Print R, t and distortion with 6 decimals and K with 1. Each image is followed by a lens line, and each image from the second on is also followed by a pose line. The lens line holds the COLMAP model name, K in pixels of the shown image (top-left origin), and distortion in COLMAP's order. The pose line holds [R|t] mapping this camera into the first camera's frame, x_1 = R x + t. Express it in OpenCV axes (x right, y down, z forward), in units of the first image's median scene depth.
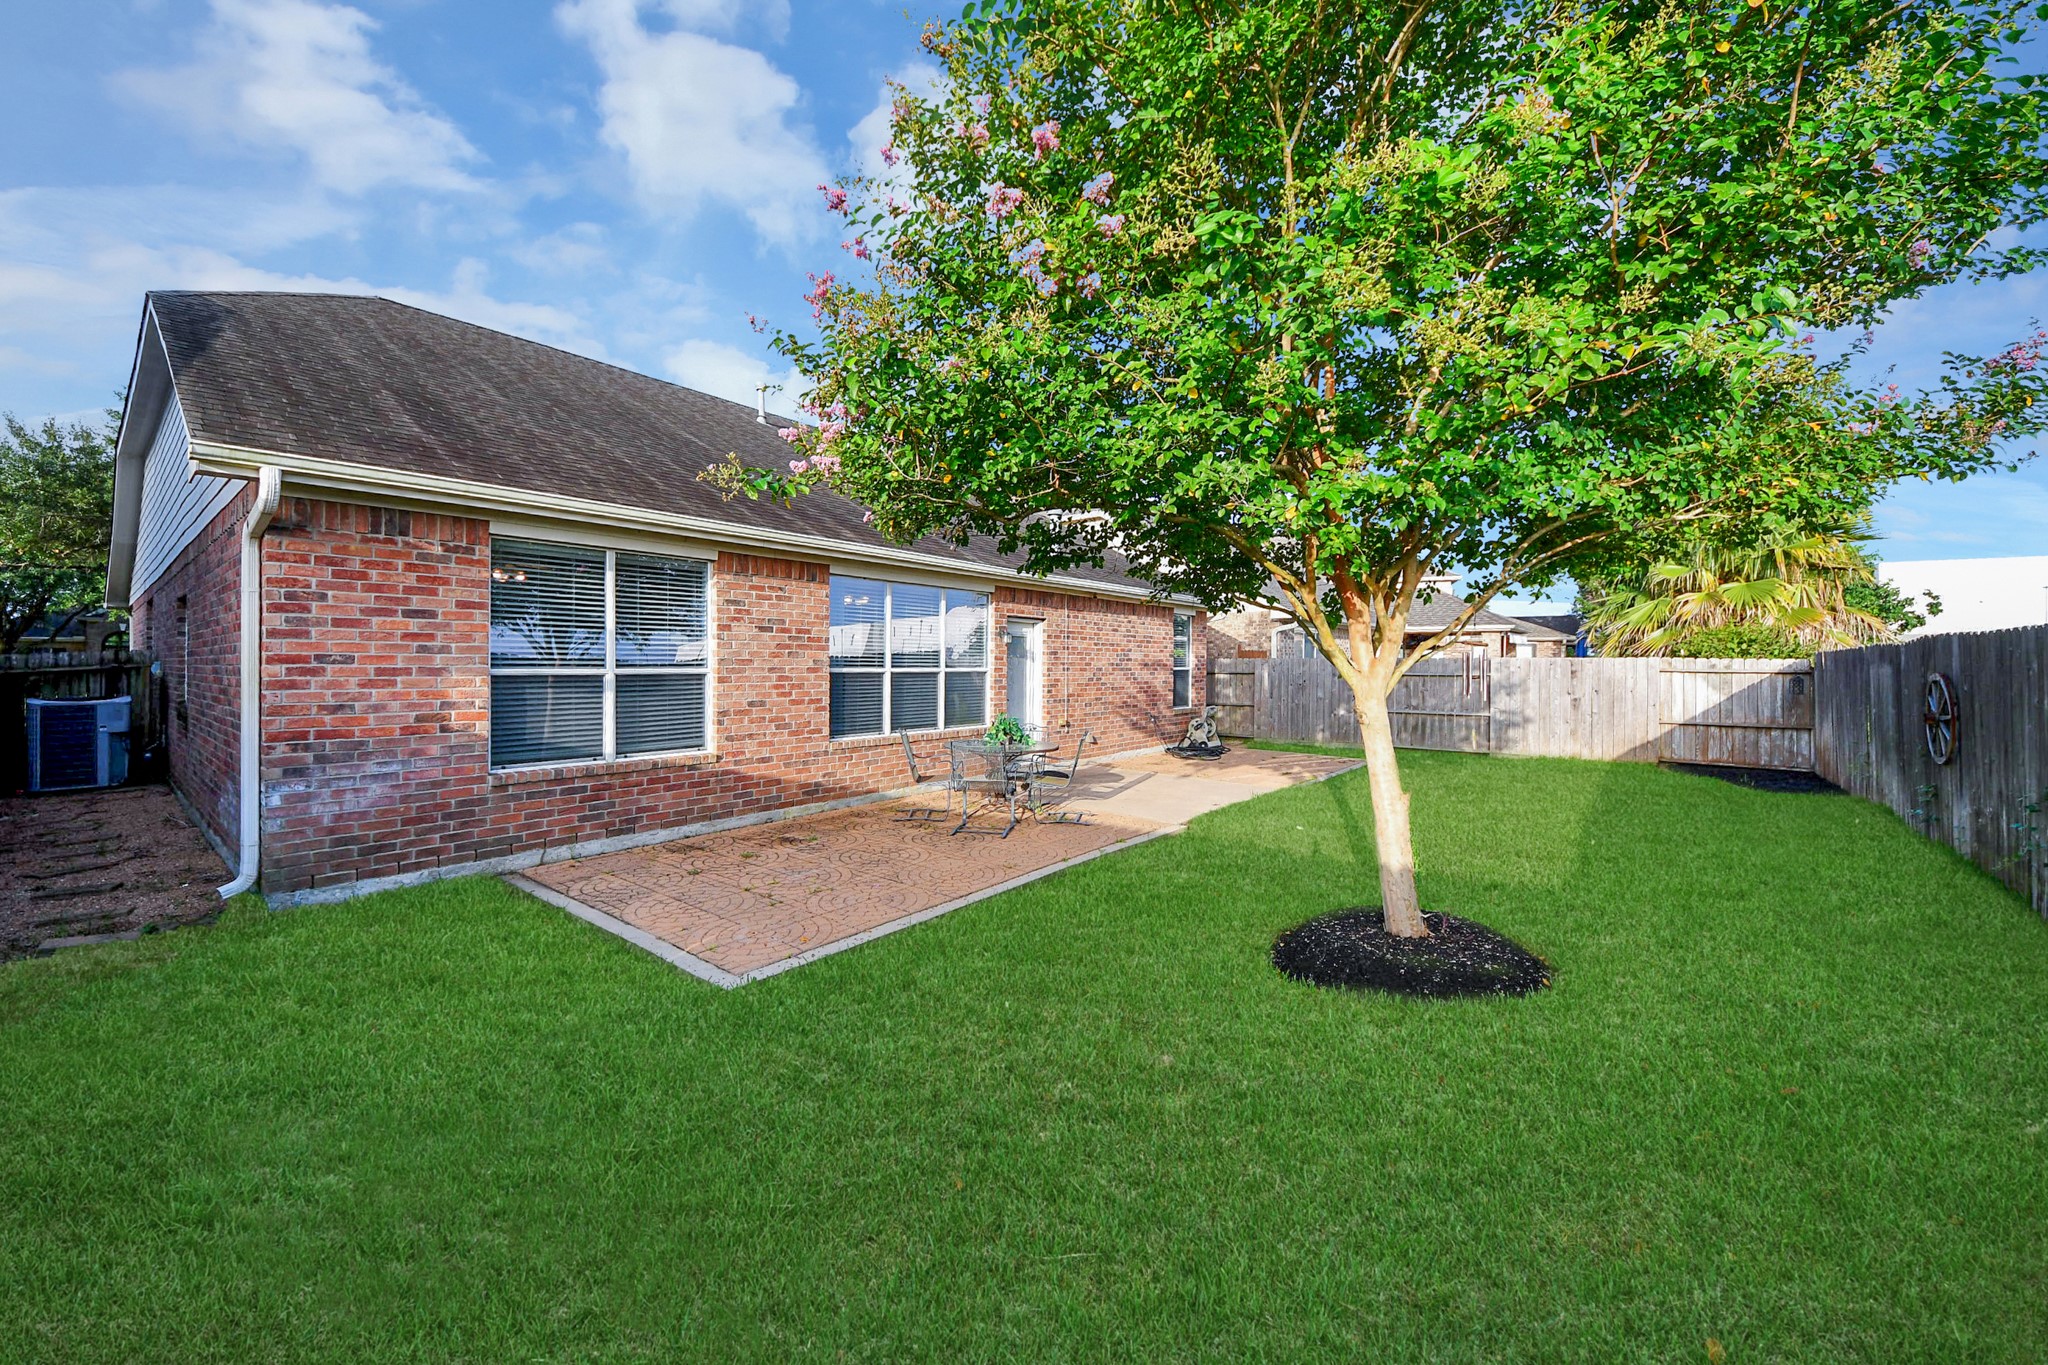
lens RADIAL K [[757.1, 0, 1015.2], [0, 757.1, 680.3], [0, 0, 1]] dist [0.018065, -0.010421]
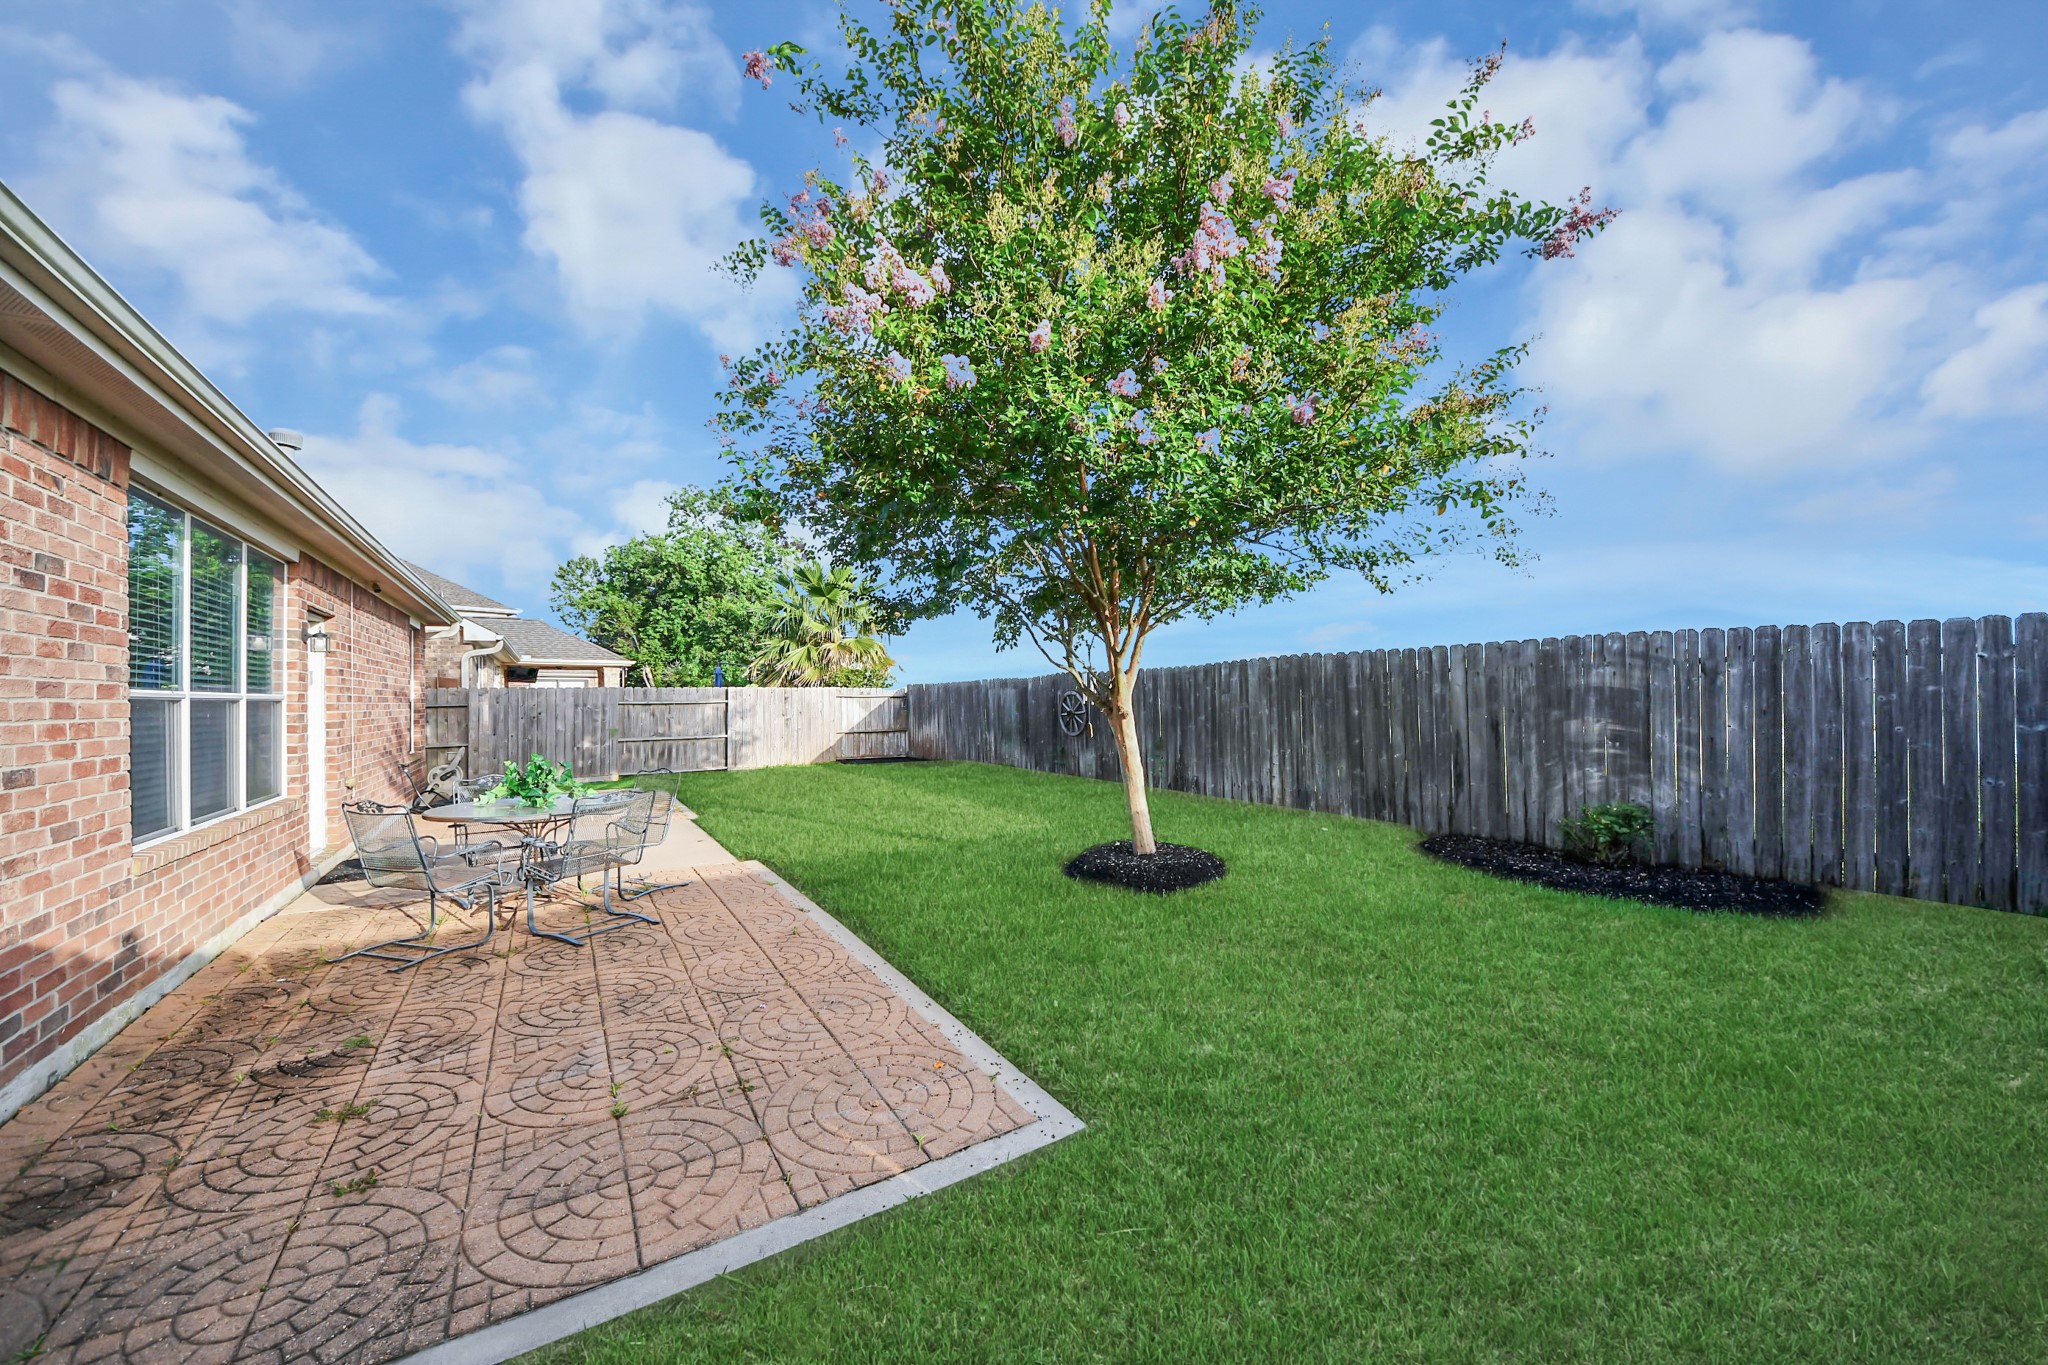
lens RADIAL K [[725.8, 0, 1016.6], [0, 725.8, 696.5], [0, 0, 1]] dist [0.040734, -0.025470]
pose [[0.322057, -0.005550, 0.946704, -0.502196], [0.032108, 0.999472, -0.005063, 0.008035], [-0.946176, 0.032027, 0.322065, 0.404788]]
